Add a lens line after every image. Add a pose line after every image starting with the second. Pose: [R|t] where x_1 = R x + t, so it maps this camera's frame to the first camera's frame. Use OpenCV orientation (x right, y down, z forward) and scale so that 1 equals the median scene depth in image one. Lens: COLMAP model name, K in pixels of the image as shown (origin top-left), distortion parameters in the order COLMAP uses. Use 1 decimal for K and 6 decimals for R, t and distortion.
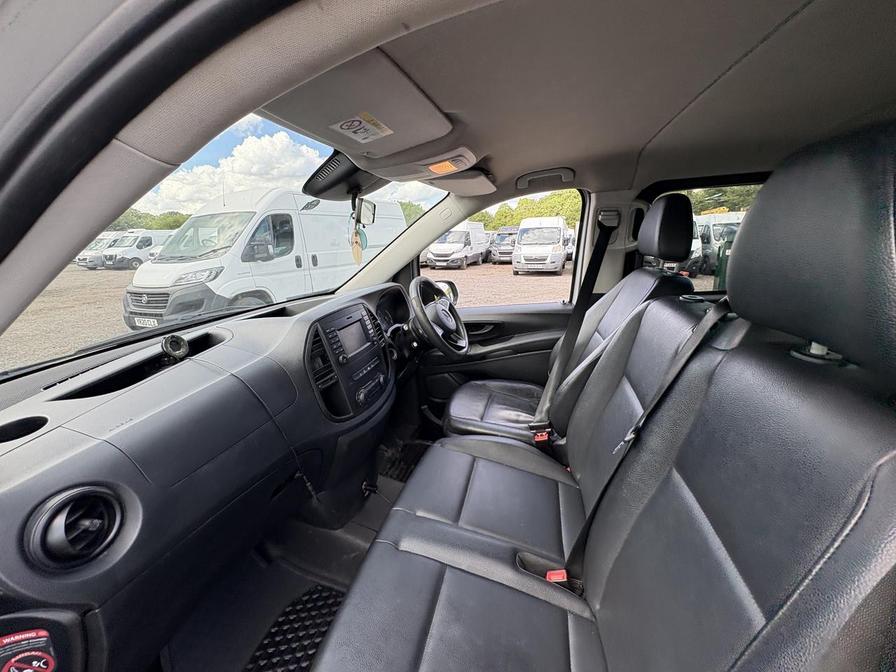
lens RADIAL K [[356.2, 0, 448.7], [0, 356.2, 330.8], [0, 0, 1]] dist [-0.001279, 0.000851]
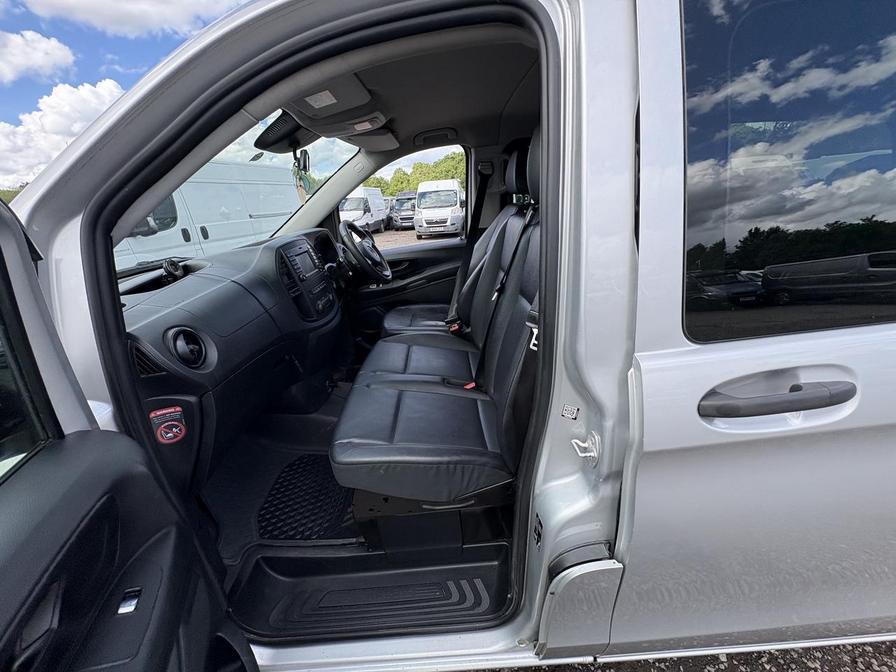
lens RADIAL K [[356.2, 0, 451.6], [0, 356.2, 332.6], [0, 0, 1]] dist [-0.001279, 0.000851]
pose [[0.960900, -0.131236, 0.243821, -0.060218], [0.109087, 0.988756, 0.102281, 0.109074], [-0.254503, -0.071684, 0.964412, -0.227543]]
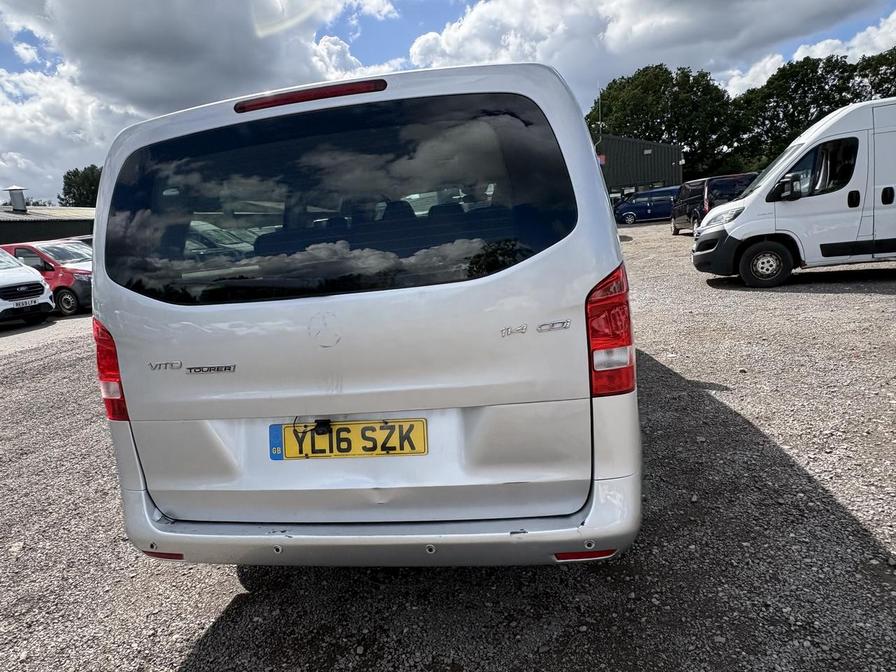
lens RADIAL K [[599.2, 0, 447.2], [0, 599.2, 340.6], [0, 0, 1]] dist [0.003344, 0.000265]
pose [[0.066767, 0.209025, -0.975628, 2.368020], [-0.156948, 0.967838, 0.196615, -0.045734], [0.985347, 0.139996, 0.097425, 0.166888]]
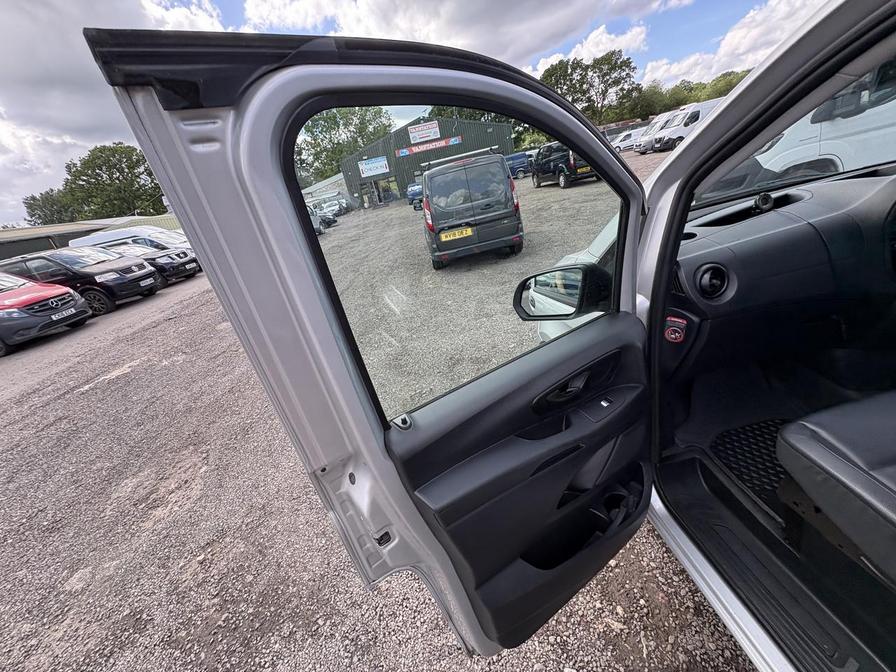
lens RADIAL K [[356.2, 0, 444.3], [0, 356.2, 337.5], [0, 0, 1]] dist [-0.001279, 0.000851]
pose [[0.331015, 0.344349, -0.878551, 0.104989], [-0.039996, 0.935322, 0.351531, 0.043069], [0.942777, -0.081224, 0.323378, -0.303203]]
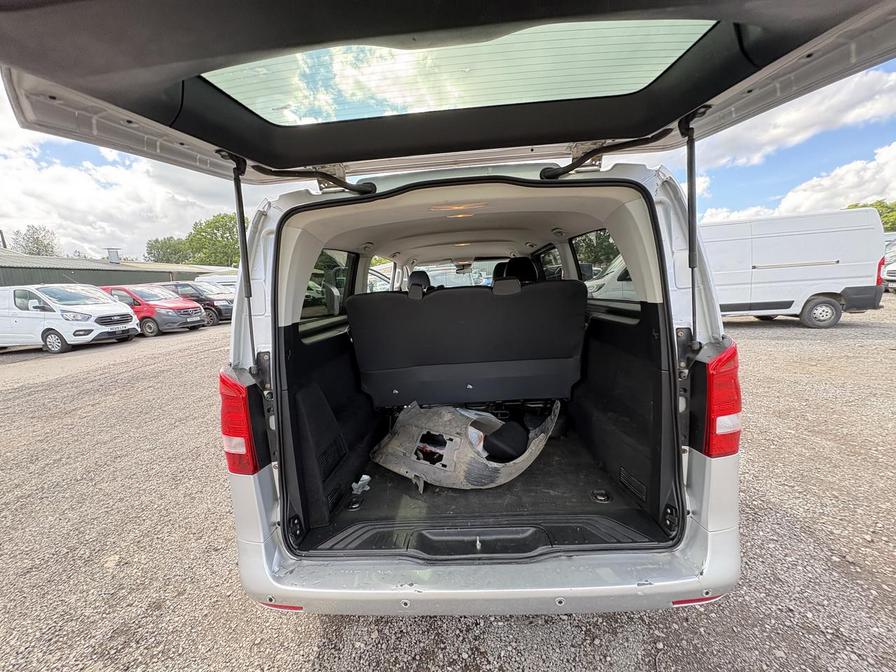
lens RADIAL K [[356.2, 0, 447.4], [0, 356.2, 348.2], [0, 0, 1]] dist [-0.001279, 0.000851]
pose [[0.198310, 0.195542, -0.960436, 1.996558], [-0.197990, 0.967688, 0.156138, -0.006356], [0.959934, 0.159193, 0.230617, -0.079031]]
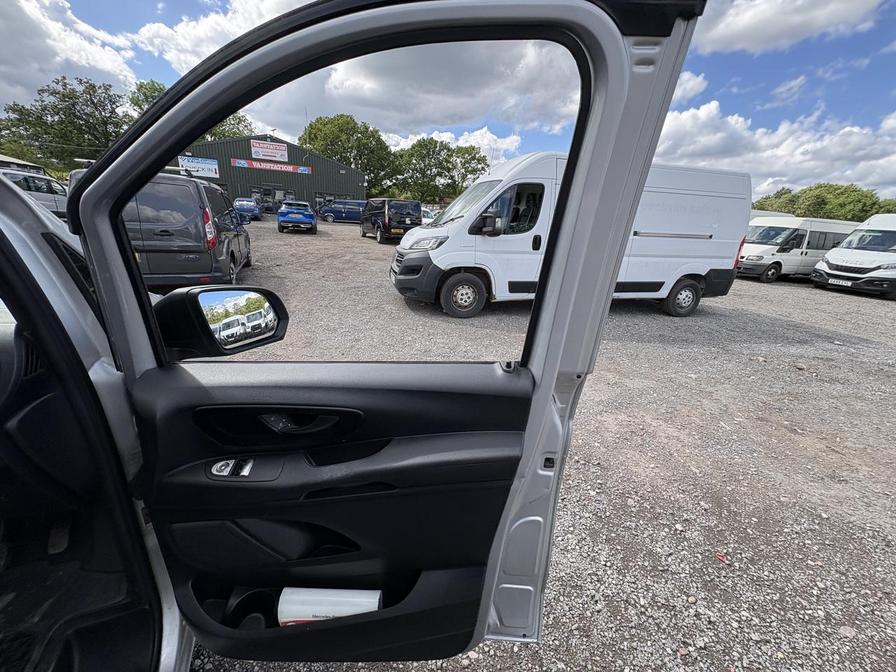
lens RADIAL K [[356.2, 0, 447.3], [0, 356.2, 334.6], [0, 0, 1]] dist [-0.001279, 0.000851]
pose [[0.607089, 0.311264, -0.731134, 0.360600], [-0.273251, 0.945753, 0.175743, -0.224472], [0.746175, 0.093091, 0.659210, 0.890042]]
